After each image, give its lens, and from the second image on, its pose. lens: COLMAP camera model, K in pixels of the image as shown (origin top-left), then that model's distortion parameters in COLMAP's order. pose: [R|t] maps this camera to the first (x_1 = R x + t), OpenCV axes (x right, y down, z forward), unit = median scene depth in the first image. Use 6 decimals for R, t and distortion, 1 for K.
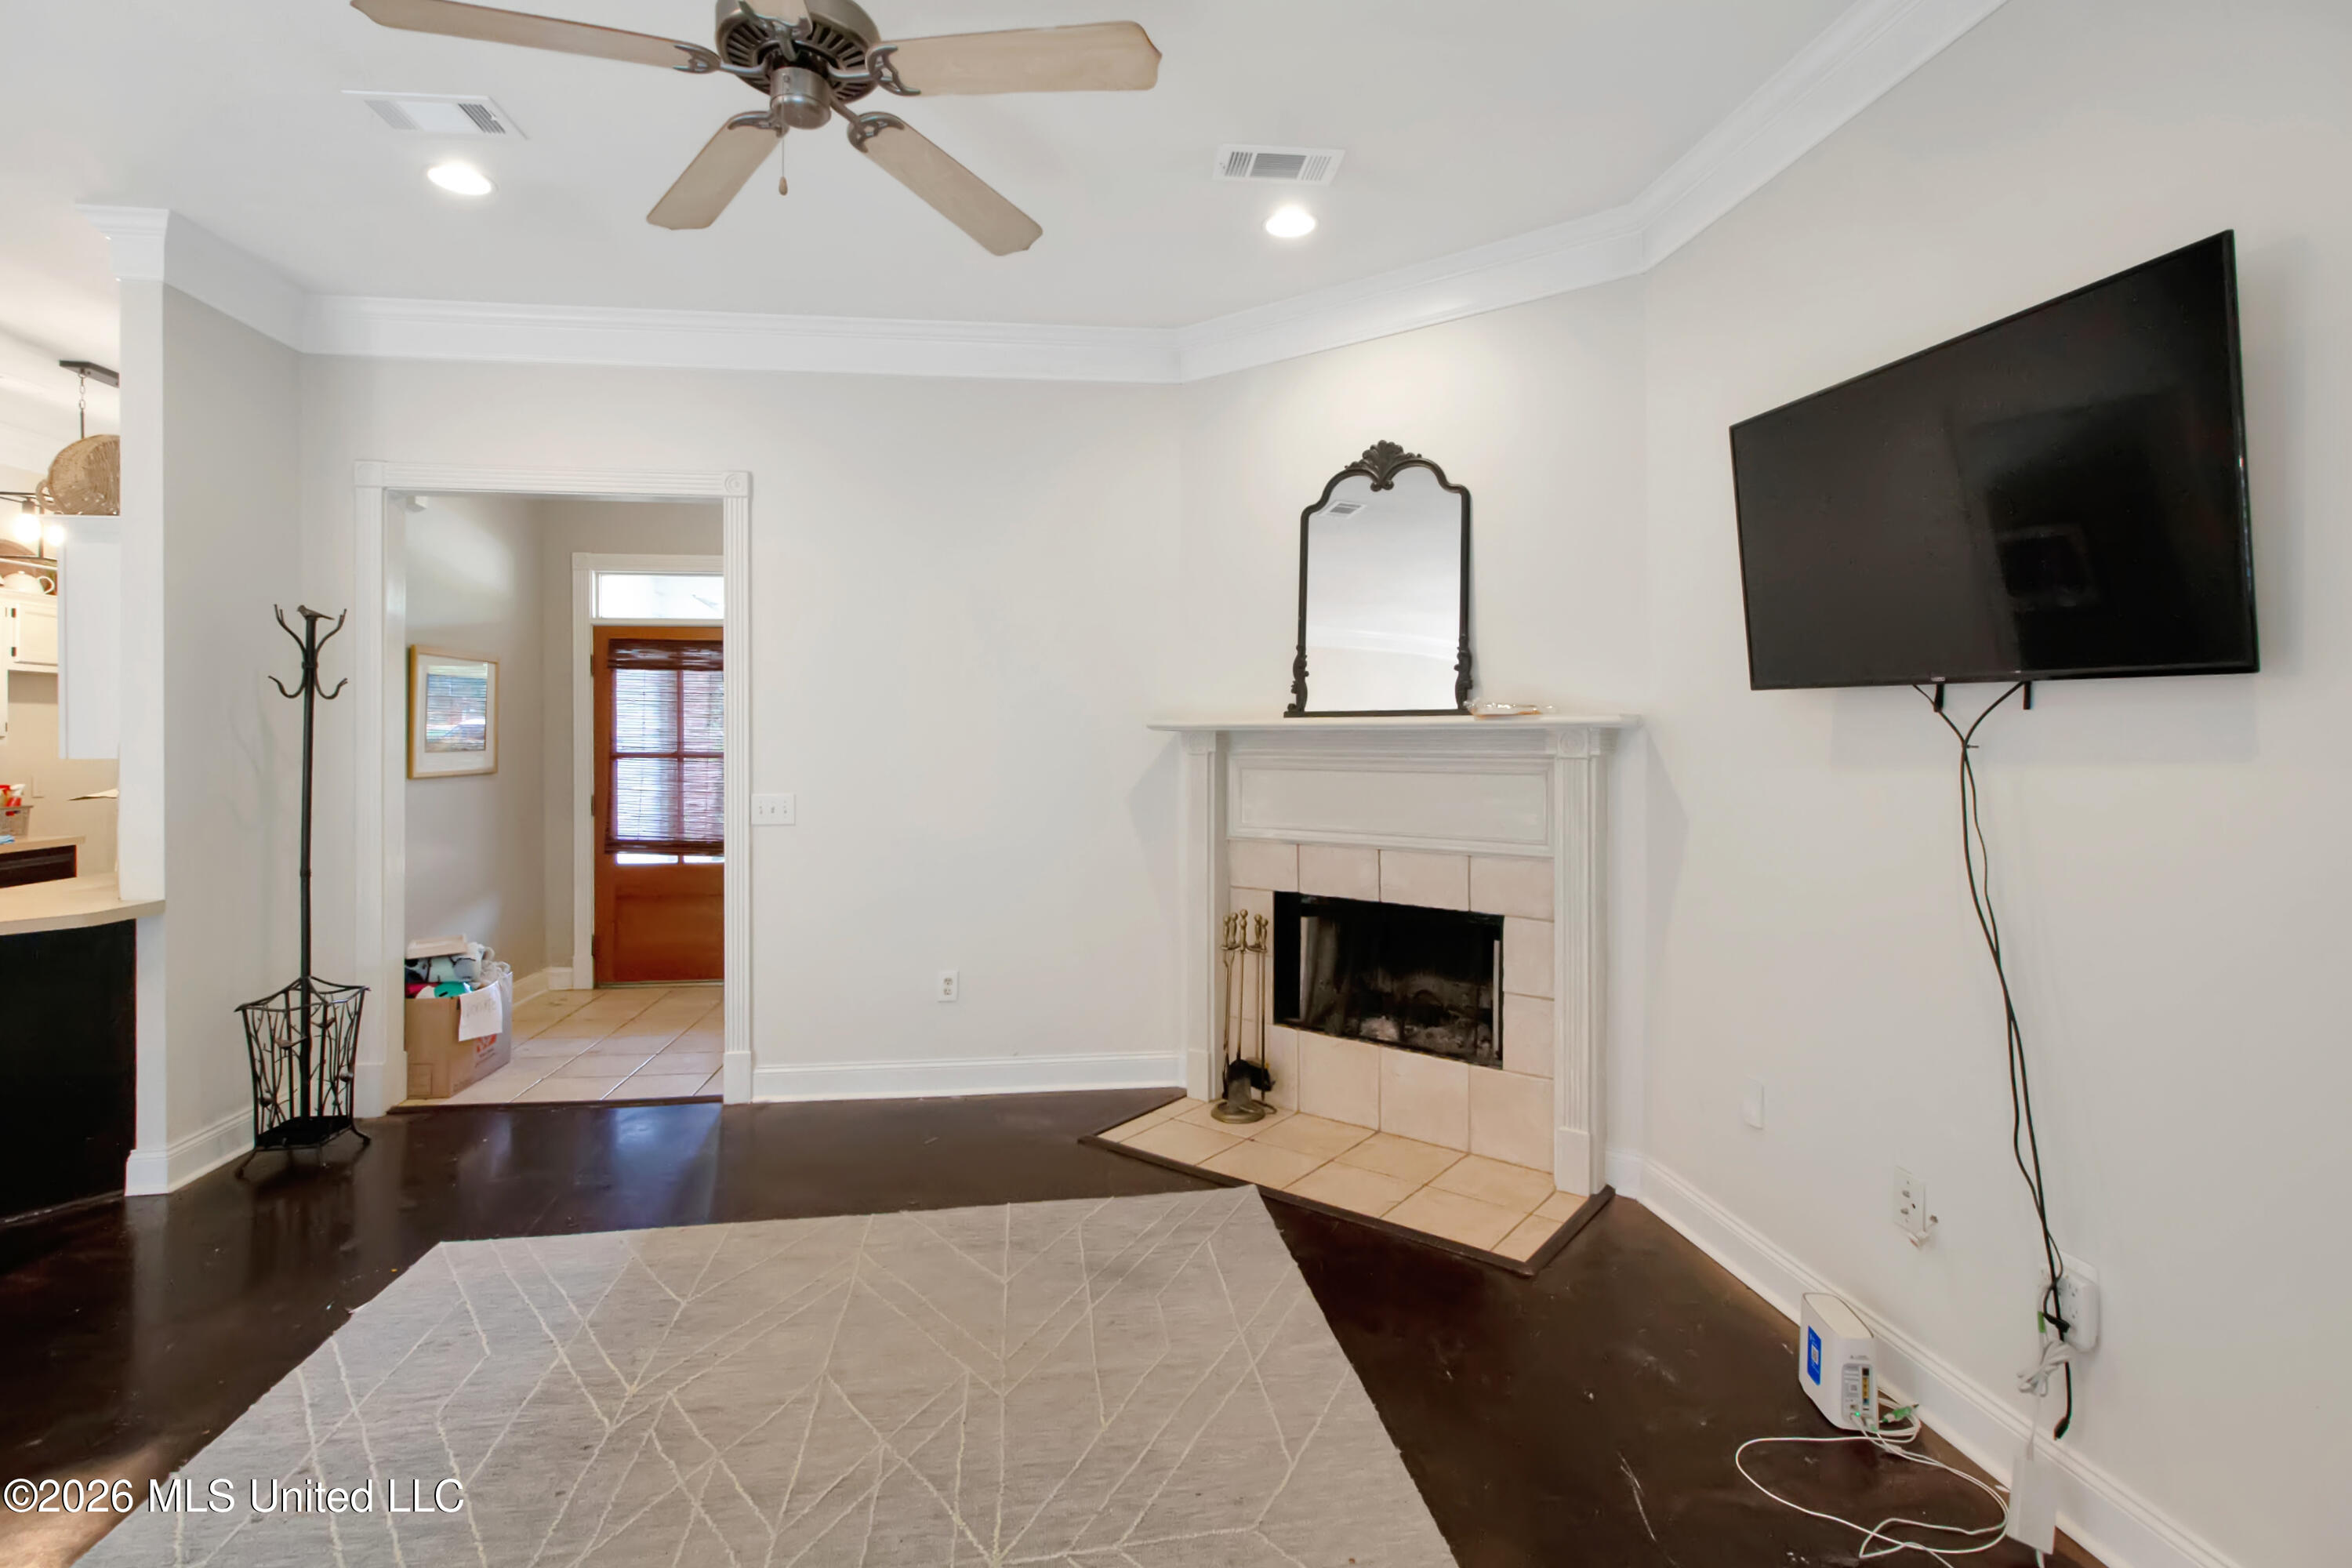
lens RADIAL K [[1105.9, 0, 1178.4], [0, 1105.9, 748.9], [0, 0, 1]] dist [-0.001390, 0.000253]
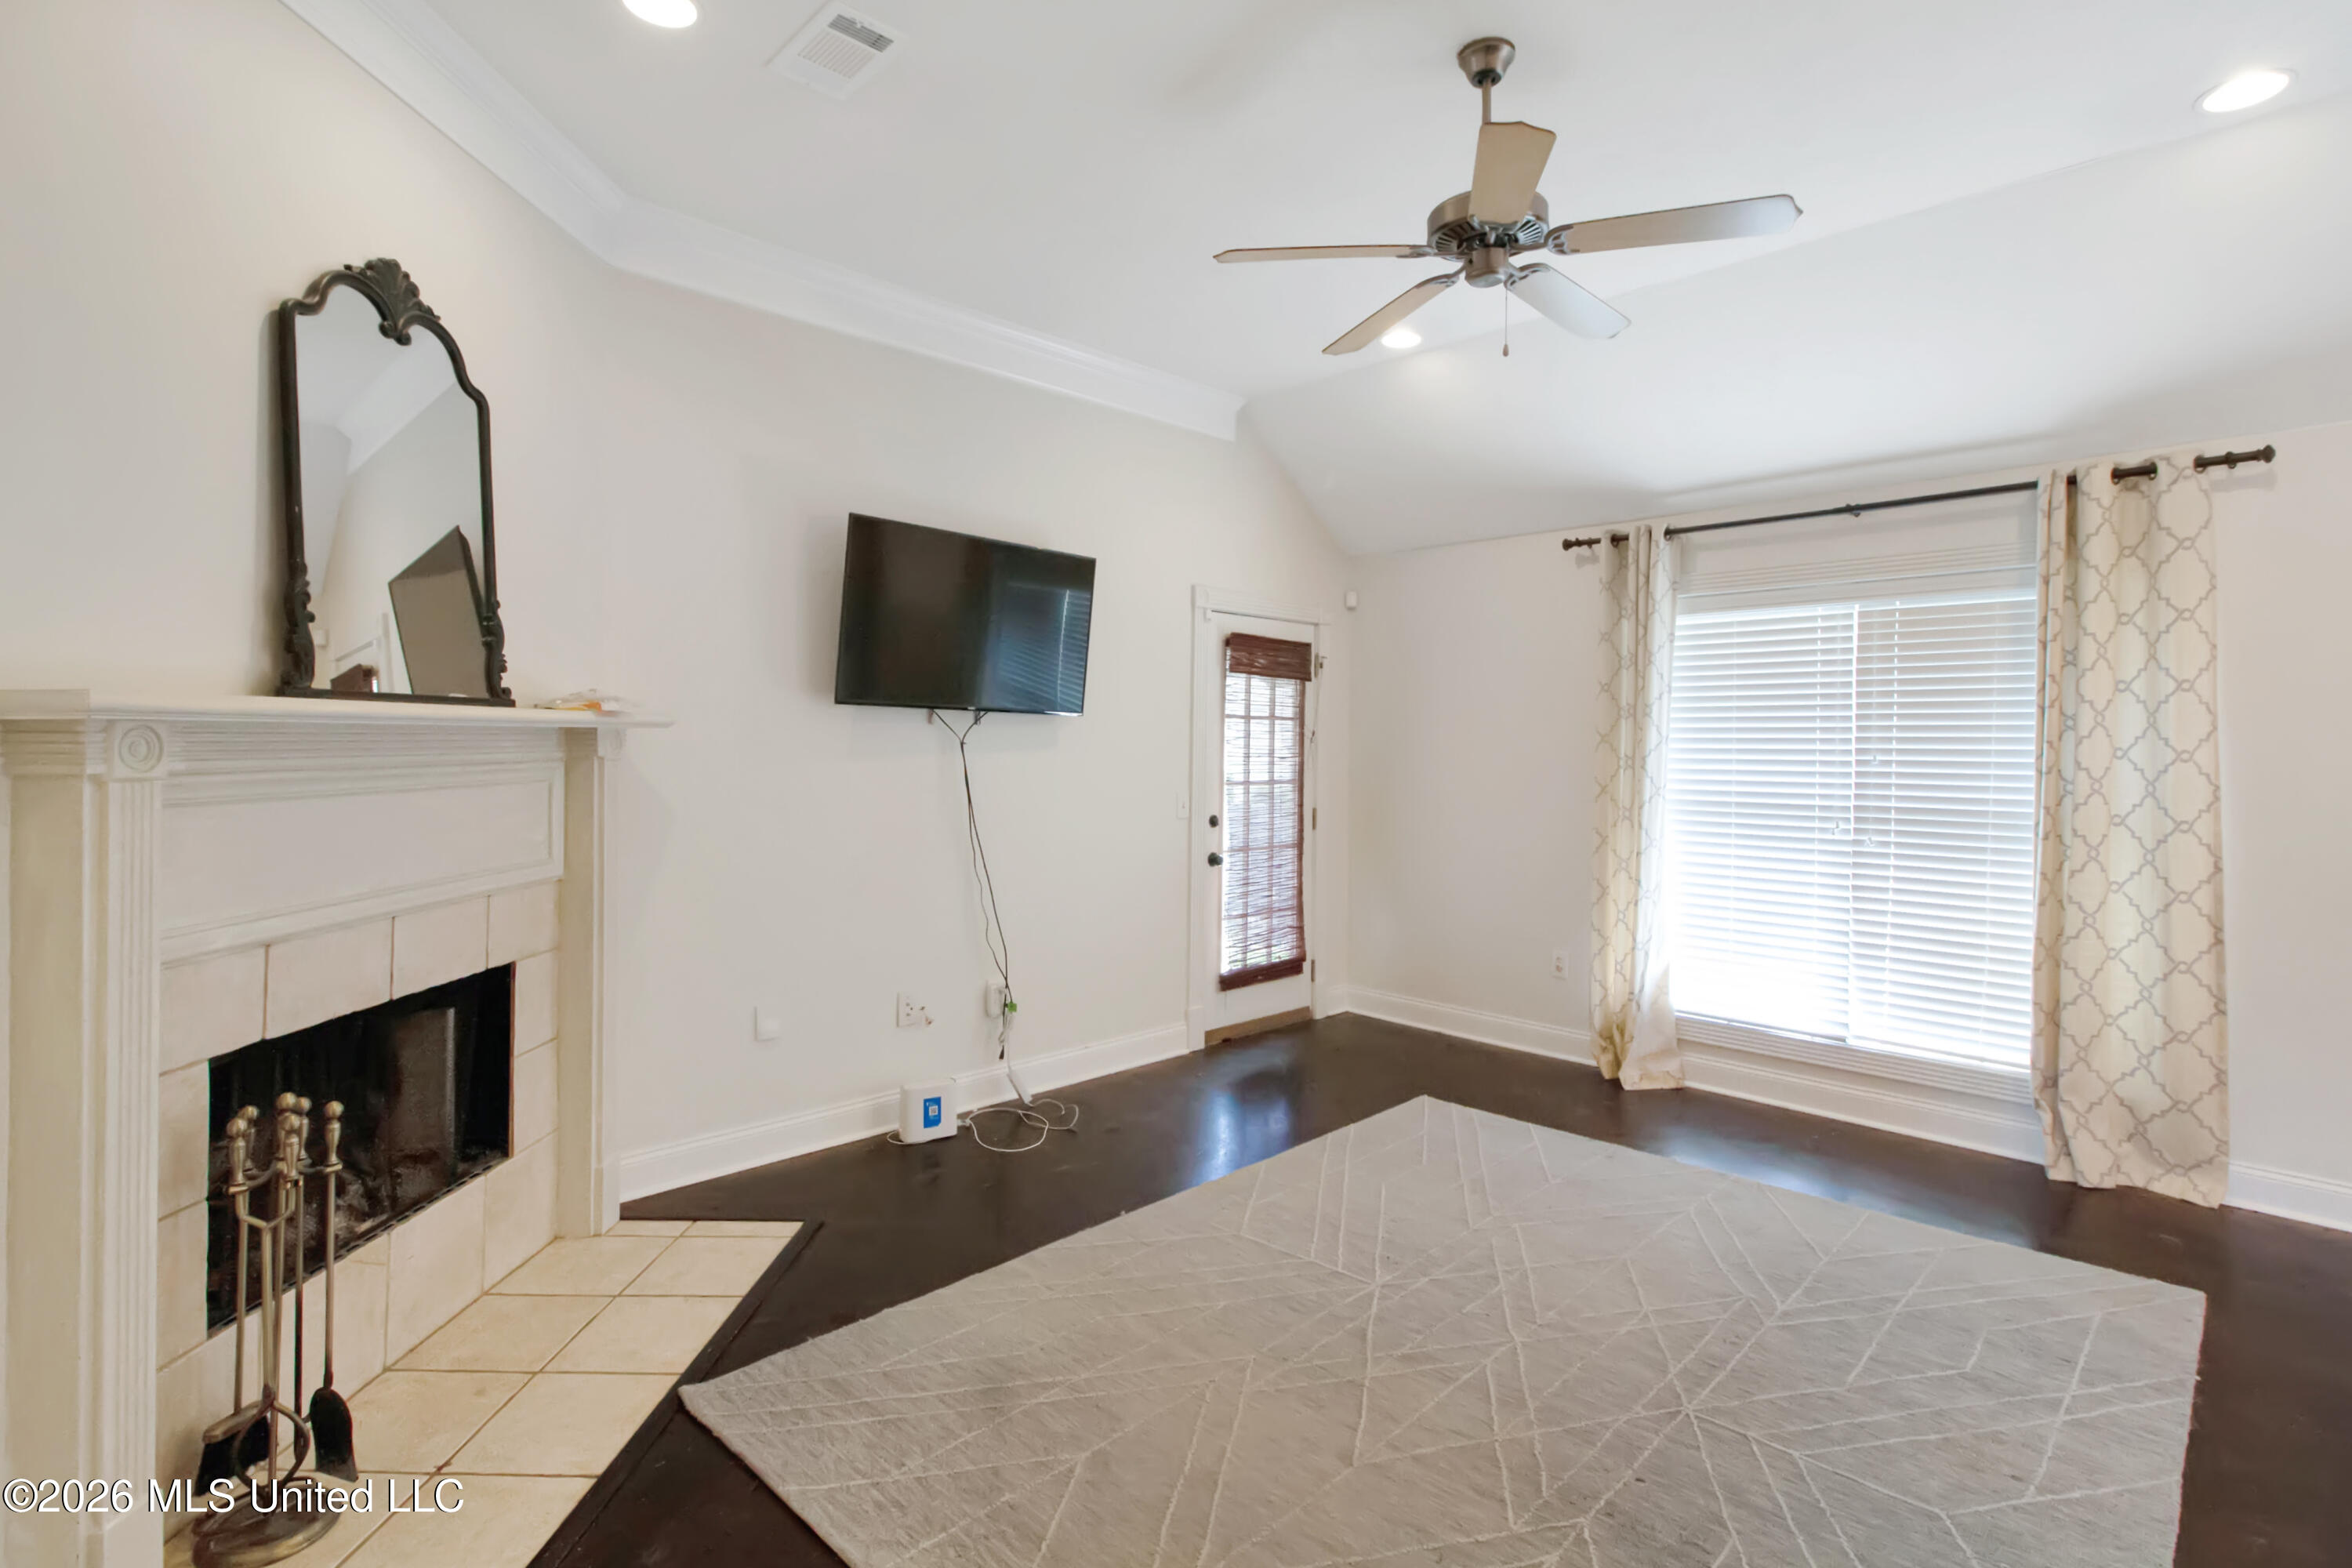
lens RADIAL K [[1105.9, 0, 1178.4], [0, 1105.9, 748.9], [0, 0, 1]] dist [-0.001390, 0.000253]
pose [[-0.599010, -0.013286, 0.800631, -0.608074], [-0.002109, 0.999885, 0.015014, -0.014717], [-0.800739, 0.007305, -0.598969, 1.064476]]
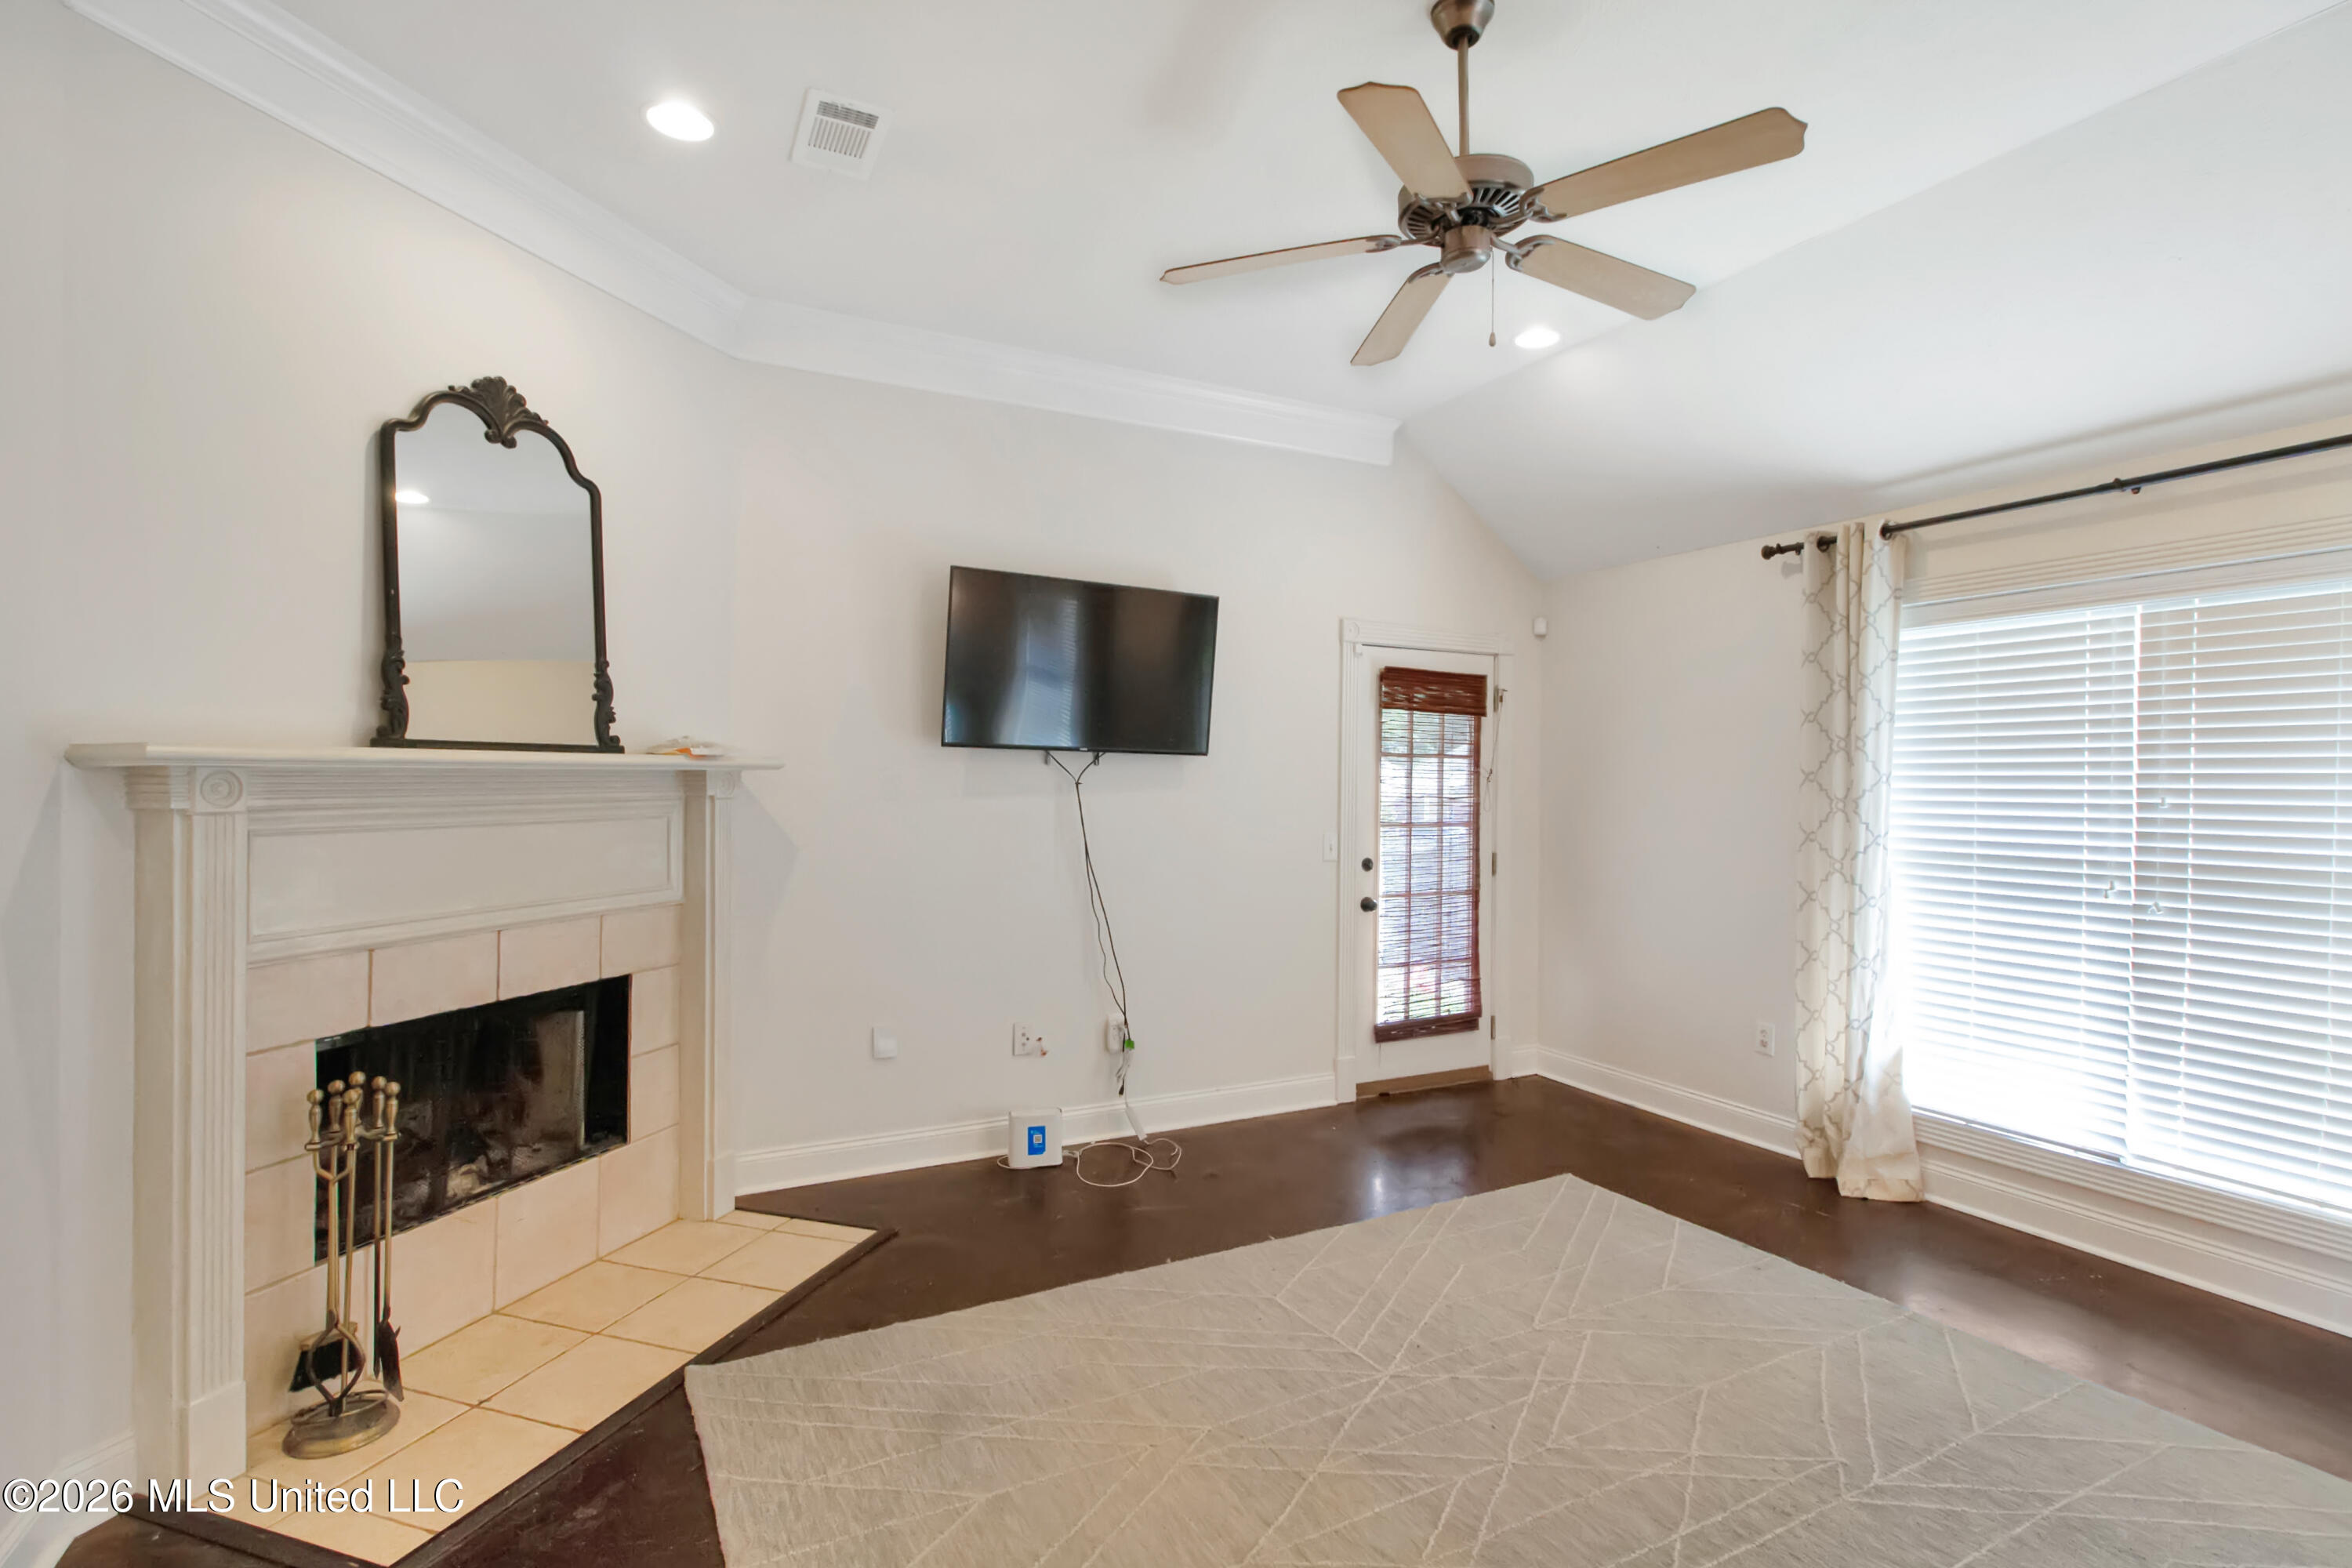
lens RADIAL K [[1100.9, 0, 1176.0], [0, 1100.9, 784.0], [0, 0, 1]] dist [-0.000185, 0.000384]
pose [[-0.334008, -0.009537, 0.942522, -0.692812], [0.002202, 0.999938, 0.010898, -0.014700], [-0.942568, 0.005715, -0.333966, 0.855649]]
